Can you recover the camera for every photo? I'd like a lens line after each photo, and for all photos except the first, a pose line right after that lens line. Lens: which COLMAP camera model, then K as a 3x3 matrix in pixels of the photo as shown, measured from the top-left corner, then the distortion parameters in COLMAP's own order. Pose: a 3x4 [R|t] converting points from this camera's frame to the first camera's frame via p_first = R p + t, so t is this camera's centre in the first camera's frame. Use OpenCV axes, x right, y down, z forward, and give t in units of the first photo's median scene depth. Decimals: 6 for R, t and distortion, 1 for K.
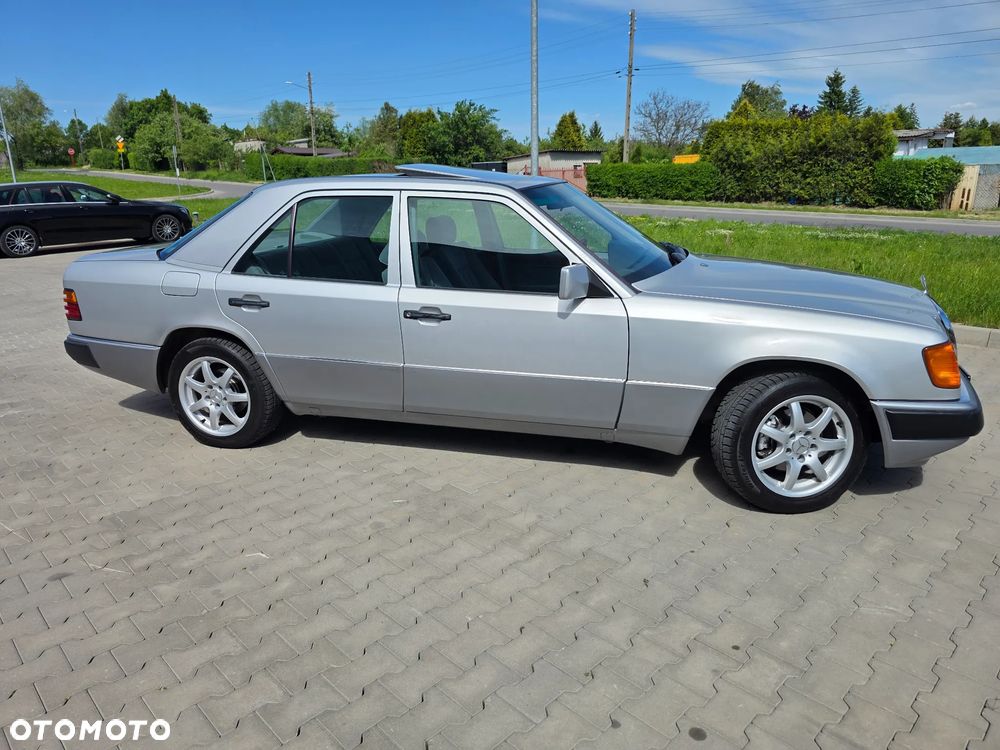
lens RADIAL K [[669.7, 0, 490.2], [0, 669.7, 363.8], [0, 0, 1]] dist [0.057720, -0.051562]
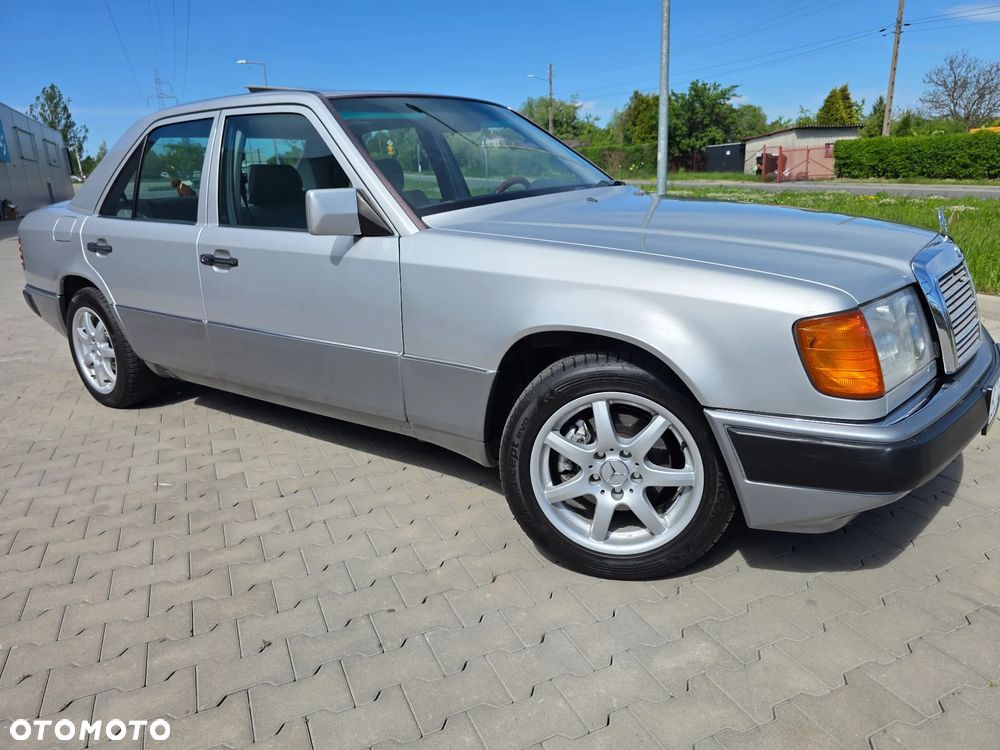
lens RADIAL K [[674.6, 0, 502.0], [0, 674.6, 367.0], [0, 0, 1]] dist [0.052008, -0.046729]
pose [[0.942521, 0.069240, -0.326895, 0.063019], [-0.065102, 0.997600, 0.023598, 0.001789], [0.327744, -0.000960, 0.944766, 0.042522]]
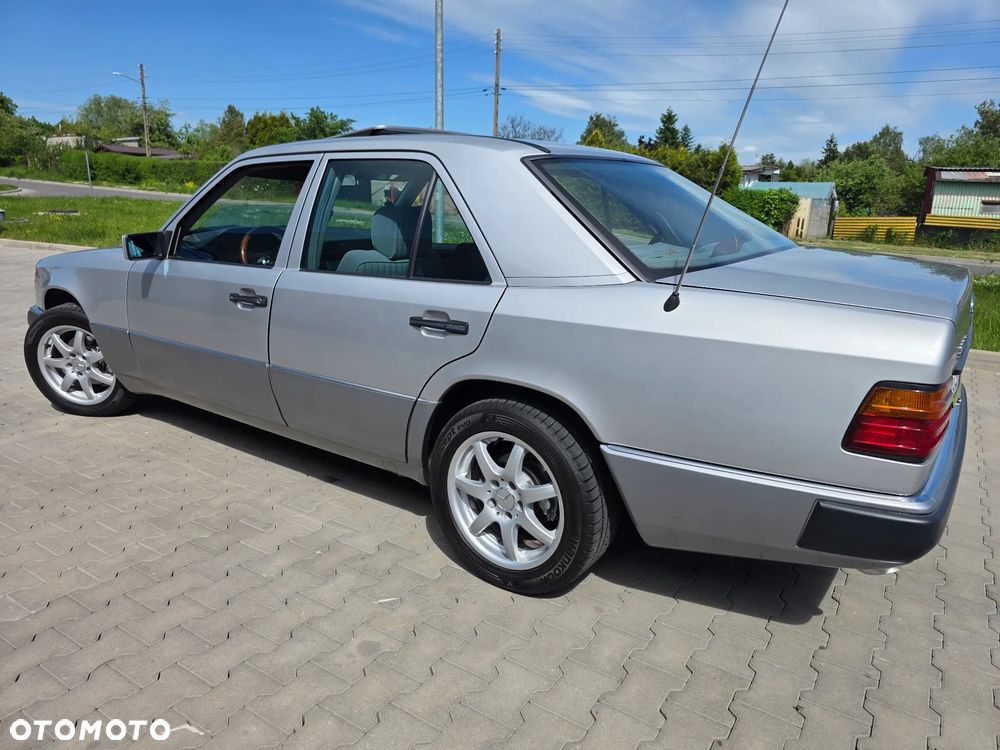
lens RADIAL K [[674.6, 0, 502.0], [0, 674.6, 367.0], [0, 0, 1]] dist [0.052008, -0.046729]
pose [[0.974230, -0.011538, 0.225260, -0.021333], [0.016641, 0.999646, -0.020768, -0.001878], [-0.224940, 0.023981, 0.974077, 0.036424]]
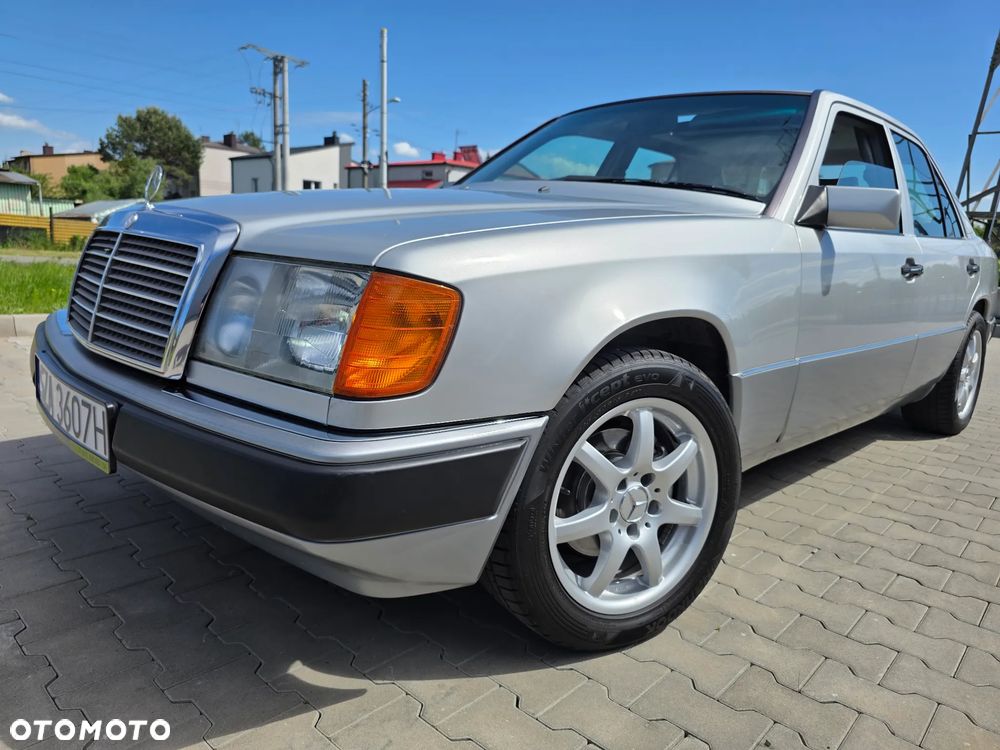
lens RADIAL K [[676.8, 0, 500.0], [0, 676.8, 375.0], [0, 0, 1]] dist [0.057017, -0.055364]
pose [[-0.052417, -0.169381, 0.984156, -0.133271], [0.214882, 0.960512, 0.176756, -0.030026], [-0.975232, 0.220742, -0.013950, 0.211481]]
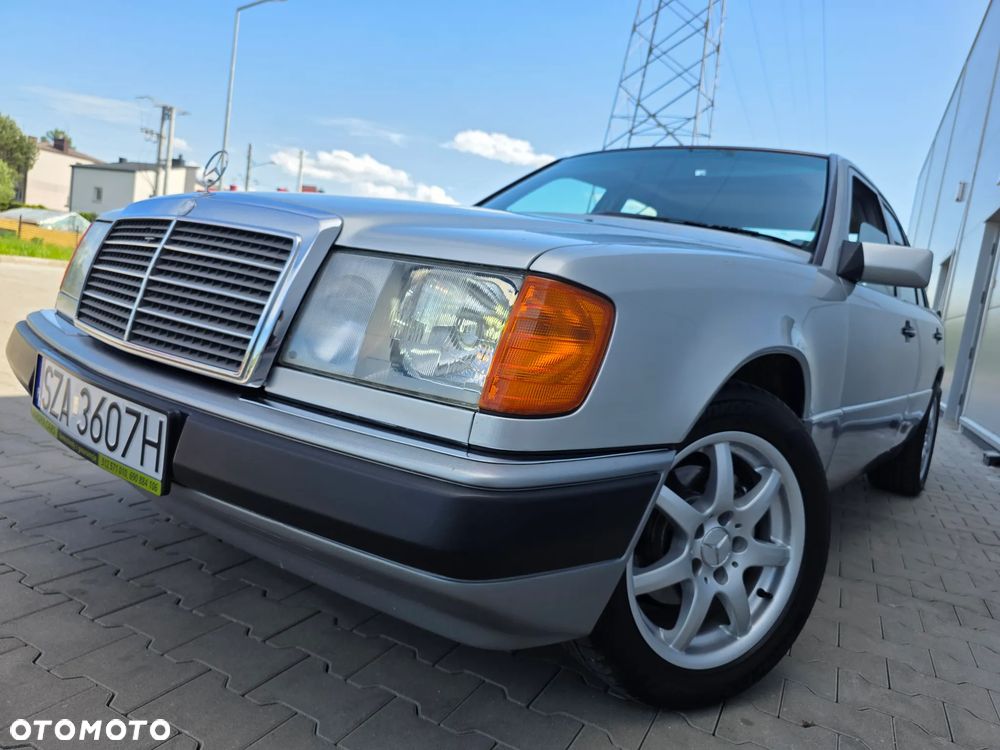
lens RADIAL K [[676.8, 0, 500.0], [0, 676.8, 375.0], [0, 0, 1]] dist [0.057017, -0.055364]
pose [[-0.171069, -0.106211, 0.979518, -0.127211], [0.144398, 0.980735, 0.131561, -0.030155], [-0.974620, 0.163946, -0.152437, 0.225795]]
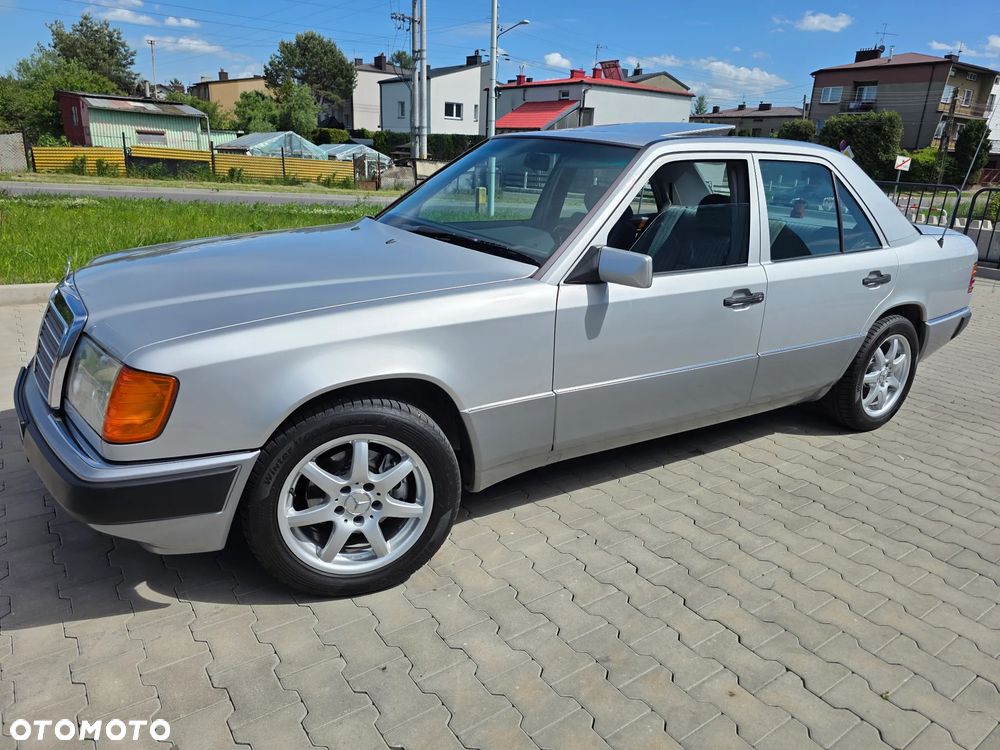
lens RADIAL K [[672.7, 0, 500.0], [0, 672.7, 375.0], [0, 0, 1]] dist [0.065266, -0.059130]
pose [[0.159163, -0.278338, 0.947204, -0.149796], [0.213768, 0.946389, 0.242179, -0.037827], [-0.963831, 0.163935, 0.210130, 0.166877]]
